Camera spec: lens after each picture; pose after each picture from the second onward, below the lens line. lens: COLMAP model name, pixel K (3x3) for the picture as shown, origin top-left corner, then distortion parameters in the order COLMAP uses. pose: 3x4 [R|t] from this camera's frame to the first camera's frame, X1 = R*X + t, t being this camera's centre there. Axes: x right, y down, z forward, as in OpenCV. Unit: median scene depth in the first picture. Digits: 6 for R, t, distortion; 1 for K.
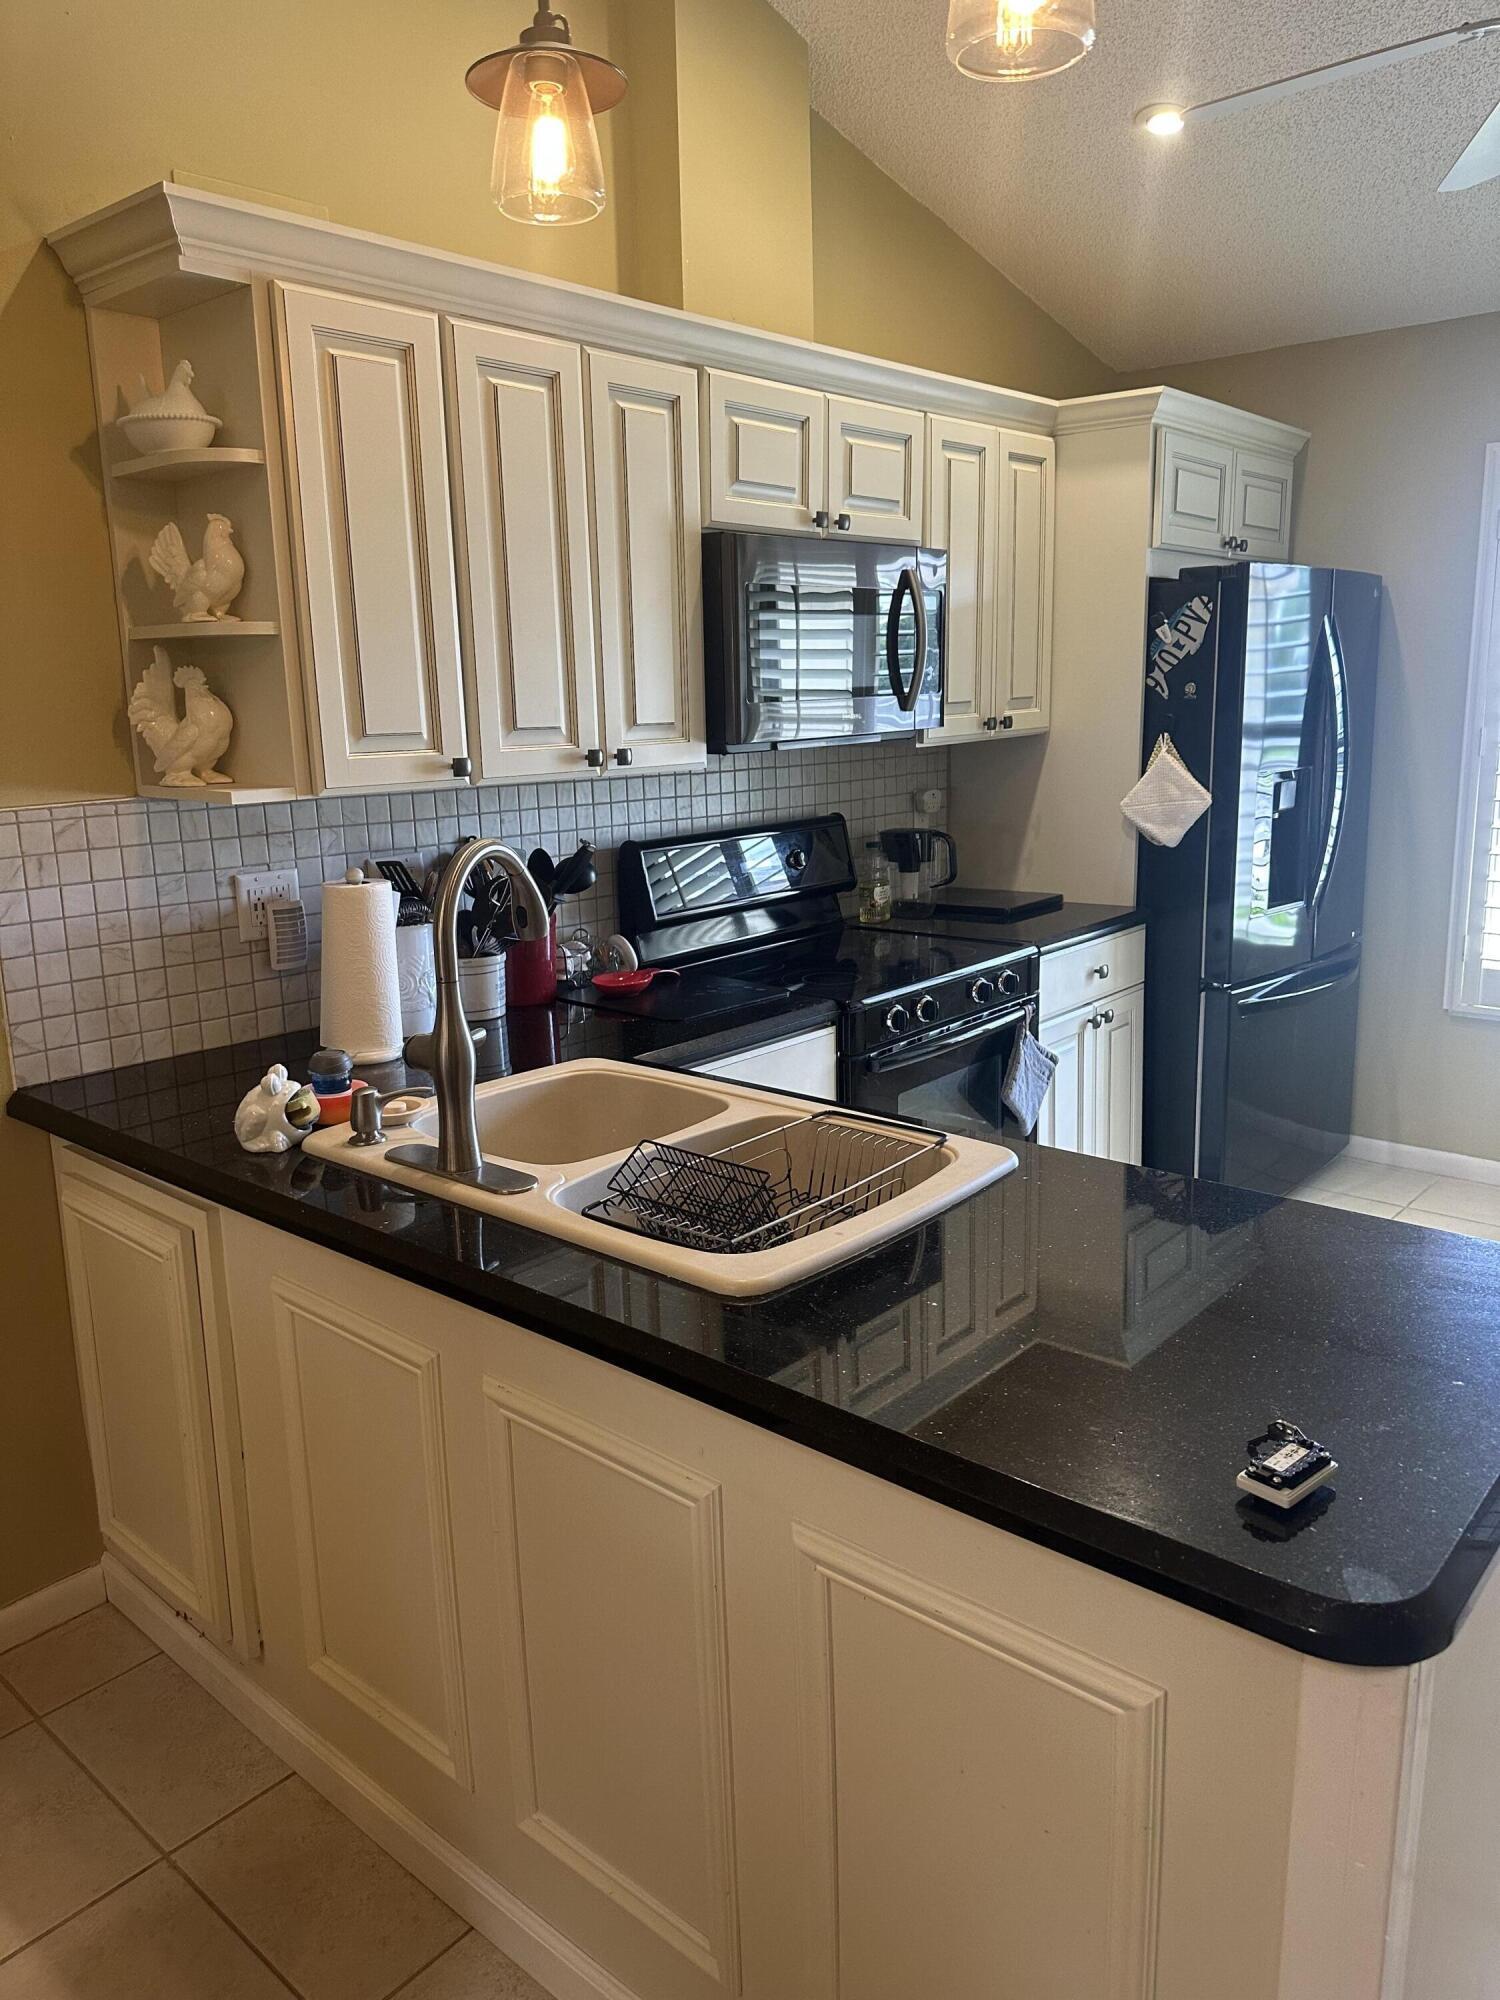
lens RADIAL K [[1416.4, 0, 751.3], [0, 1416.4, 994.9], [0, 0, 1]] dist [0.146355, -0.263084]
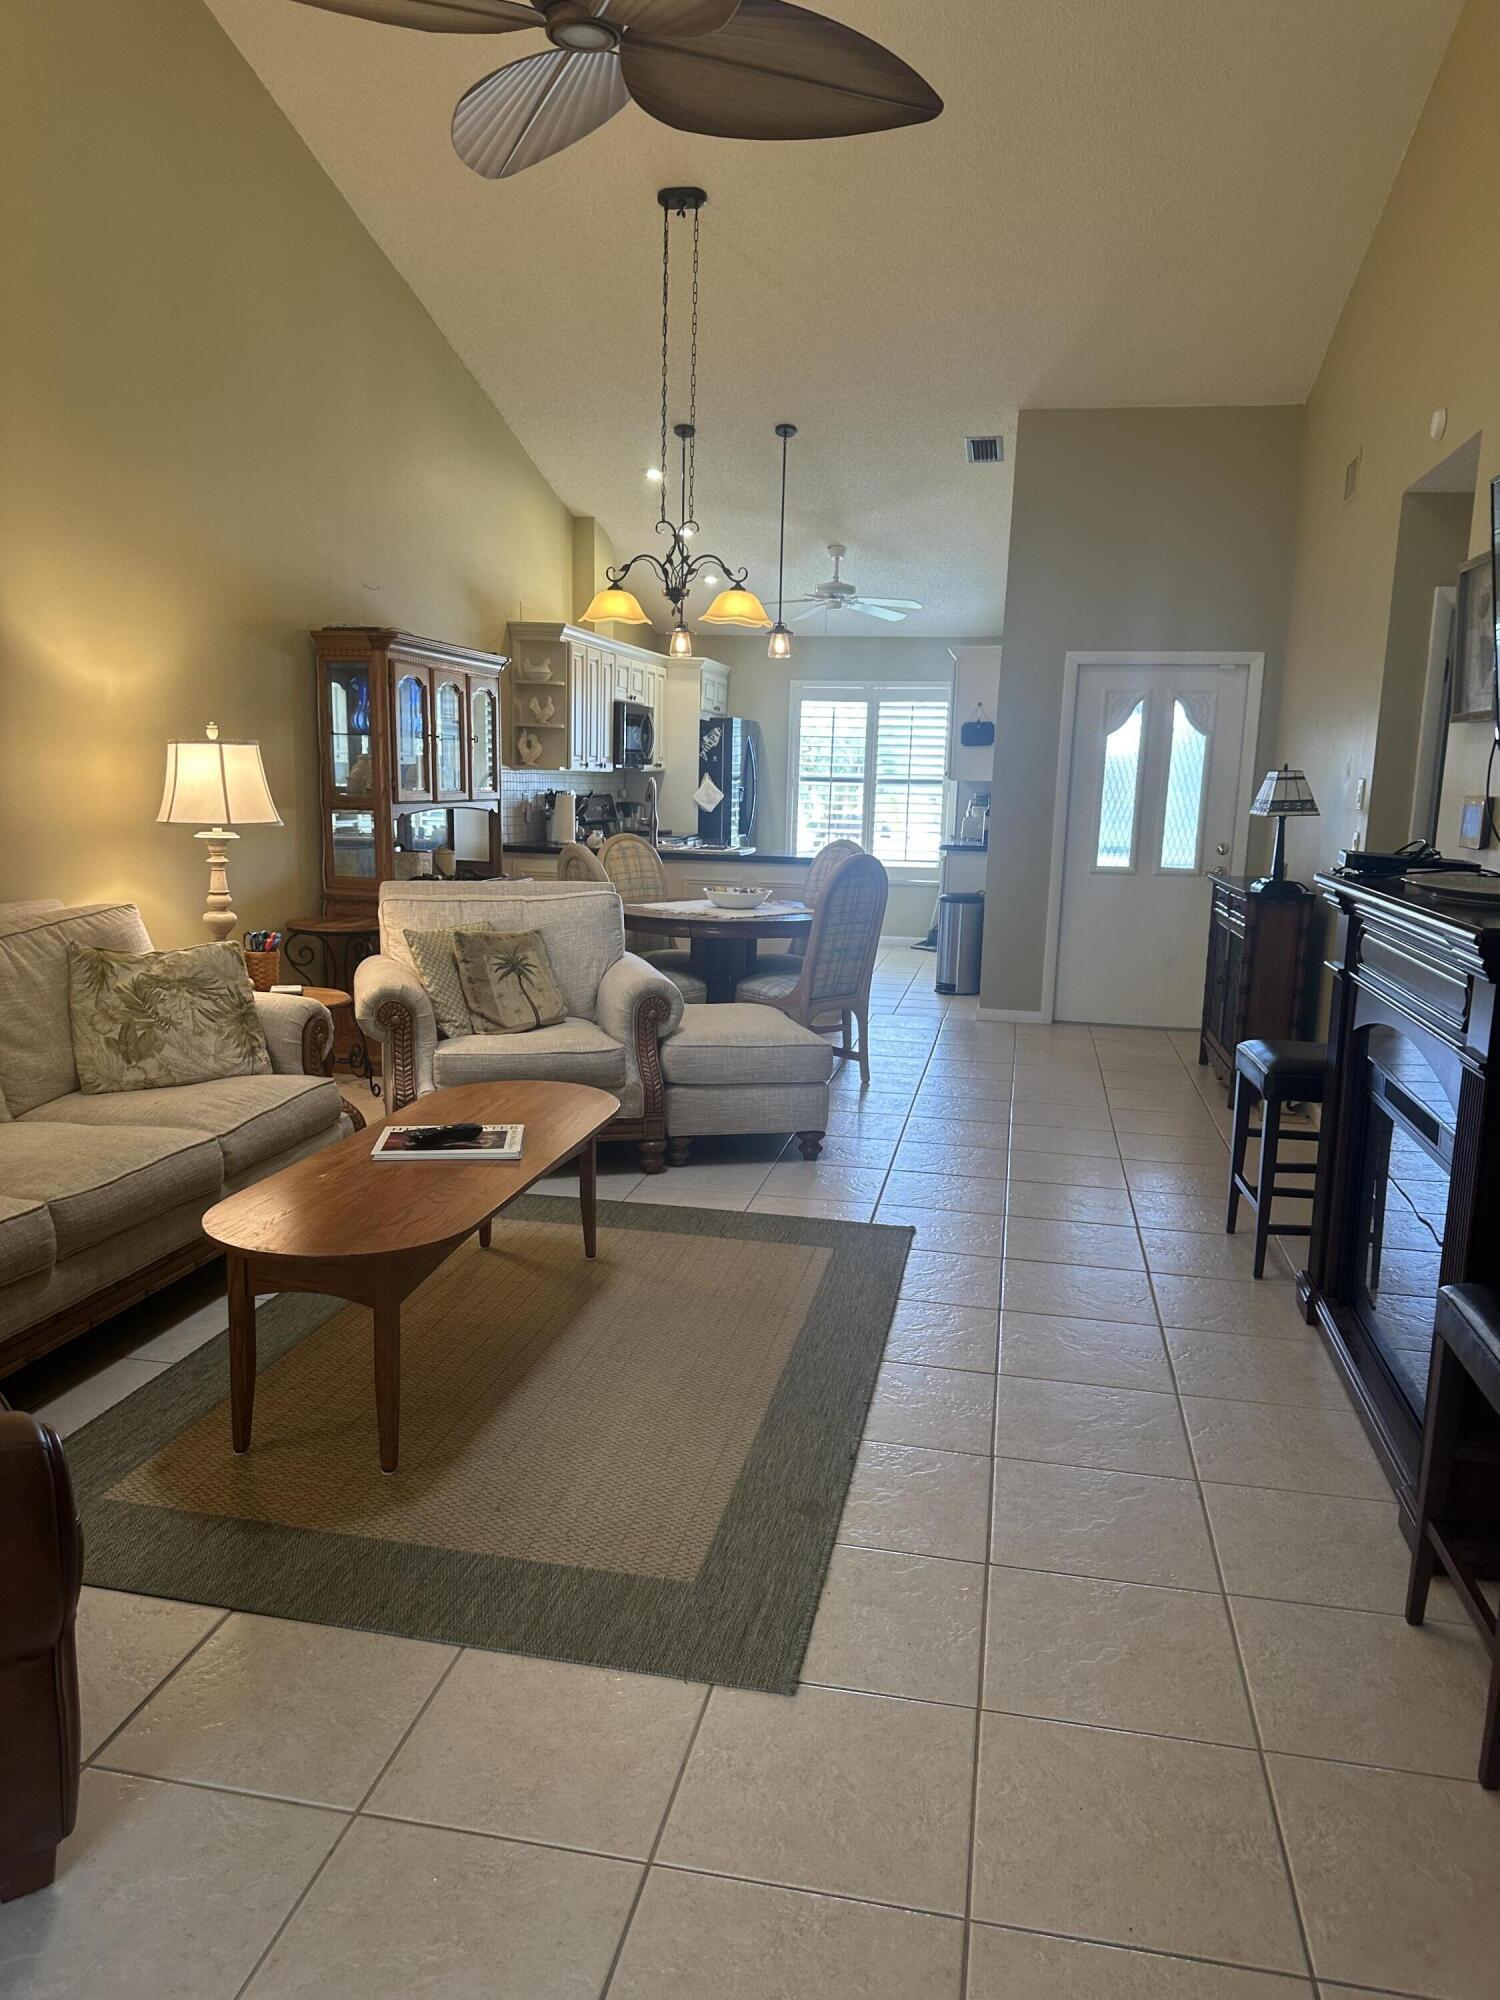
lens RADIAL K [[1402.7, 0, 747.9], [0, 1402.7, 1013.4], [0, 0, 1]] dist [0.185021, -0.387699]
pose [[0.867954, -0.037007, 0.495264, -1.165561], [0.057252, 0.998027, -0.025761, 0.416360], [-0.493333, 0.050714, 0.868361, -1.630976]]
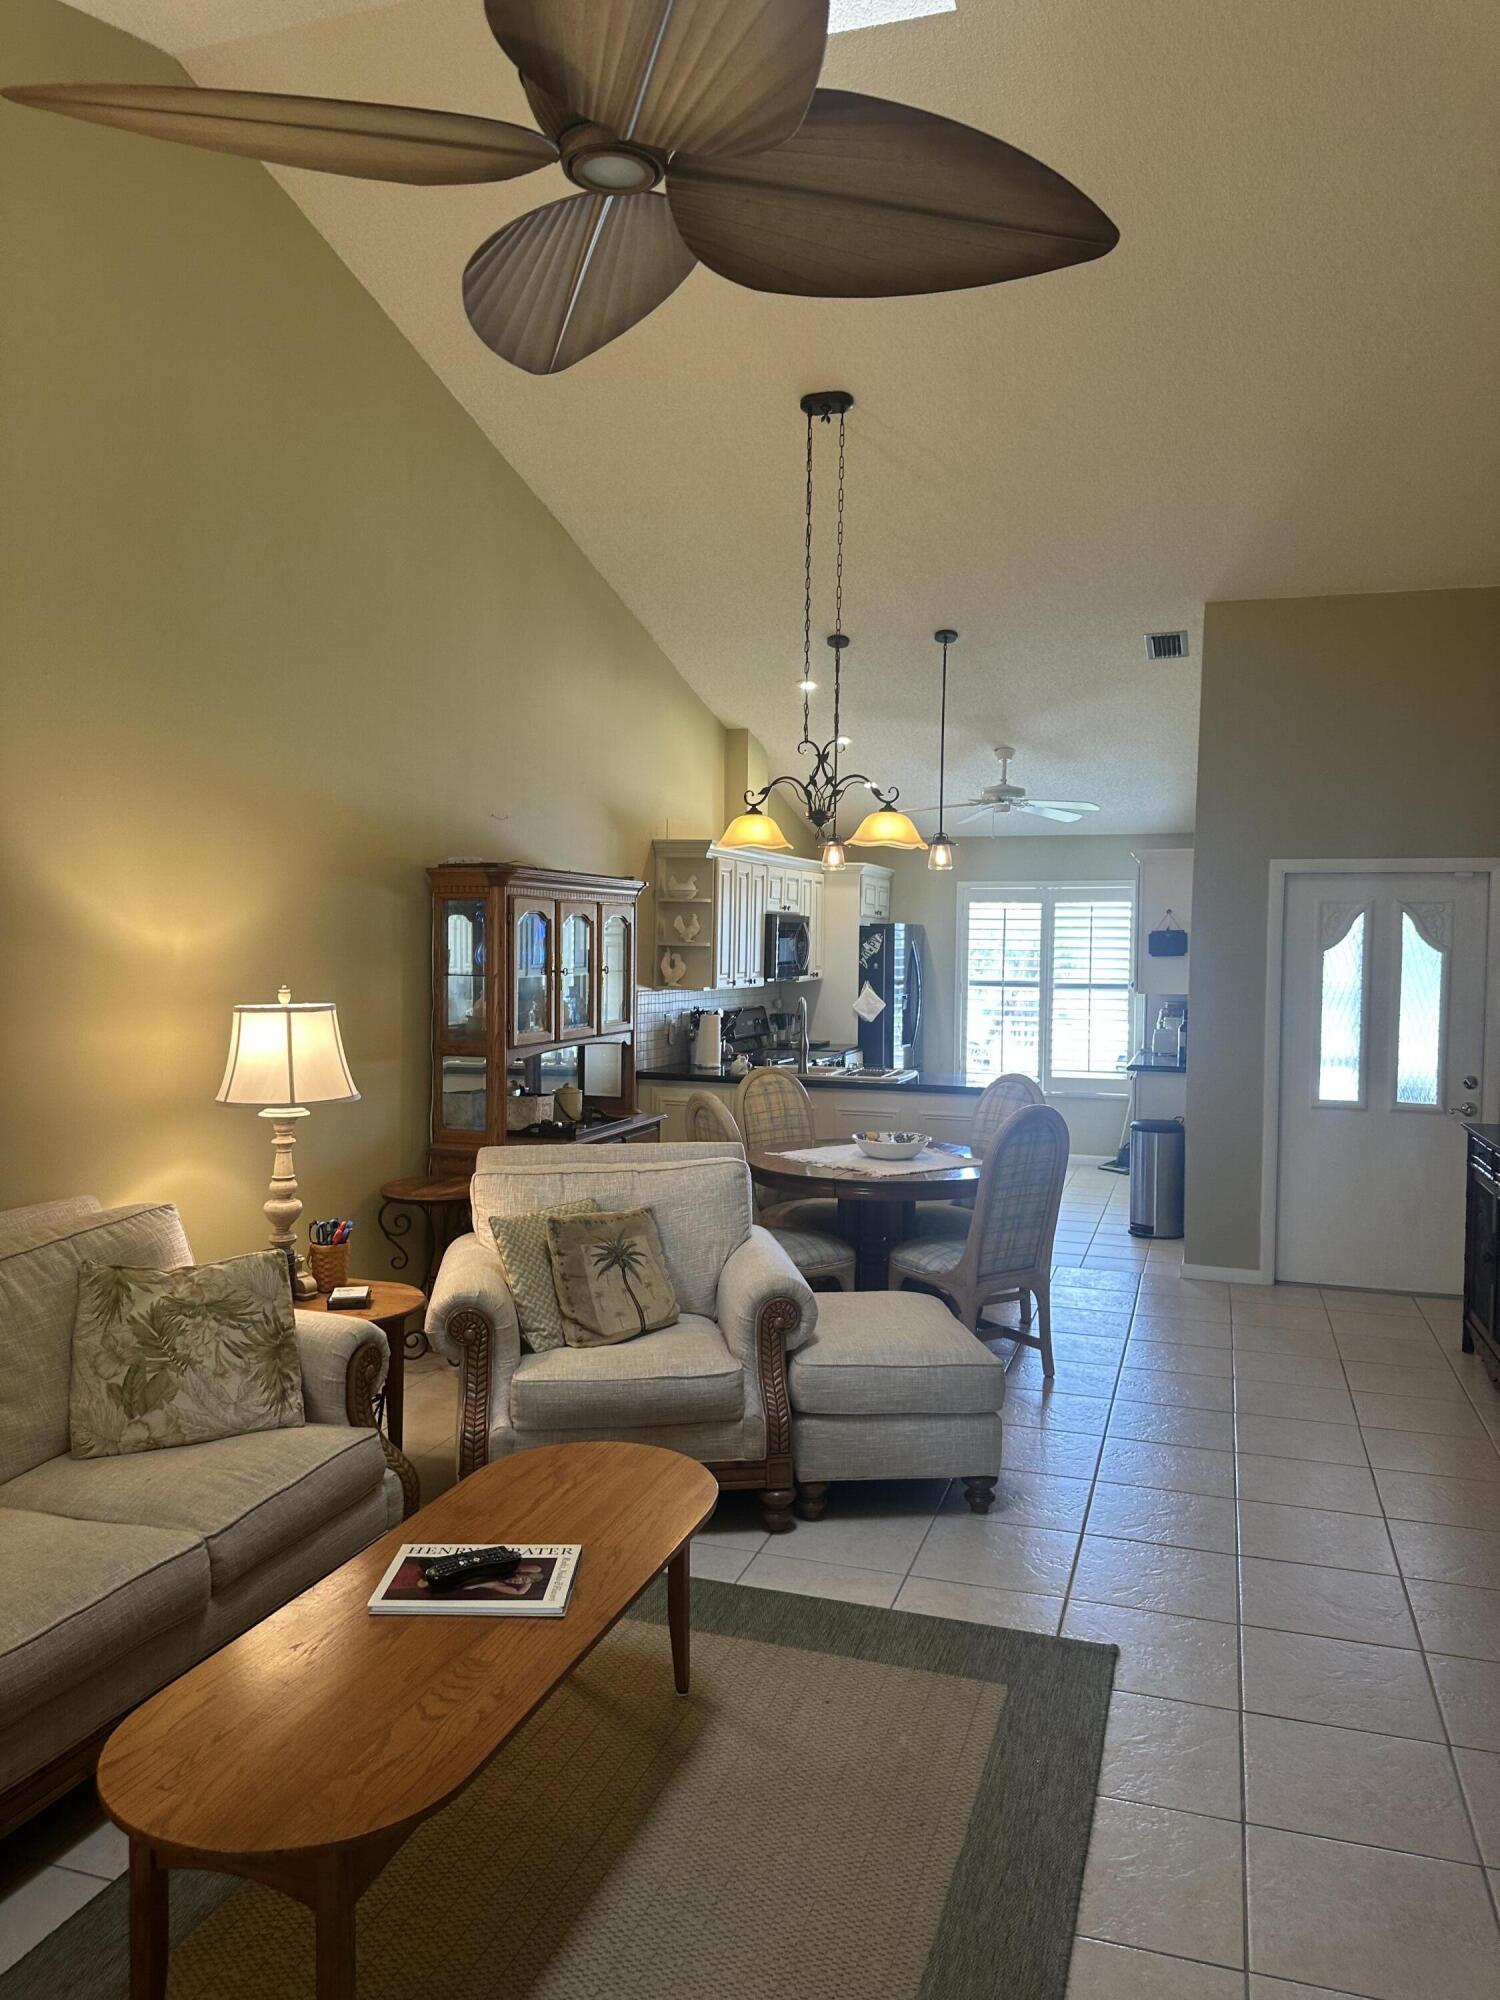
lens RADIAL K [[1402.7, 0, 755.7], [0, 1402.7, 991.7], [0, 0, 1]] dist [0.187497, -0.391621]
pose [[0.921204, 0.022935, 0.388403, -1.023346], [0.045992, 0.984843, -0.167238, 0.298863], [-0.386352, 0.171924, 0.906187, -1.449741]]
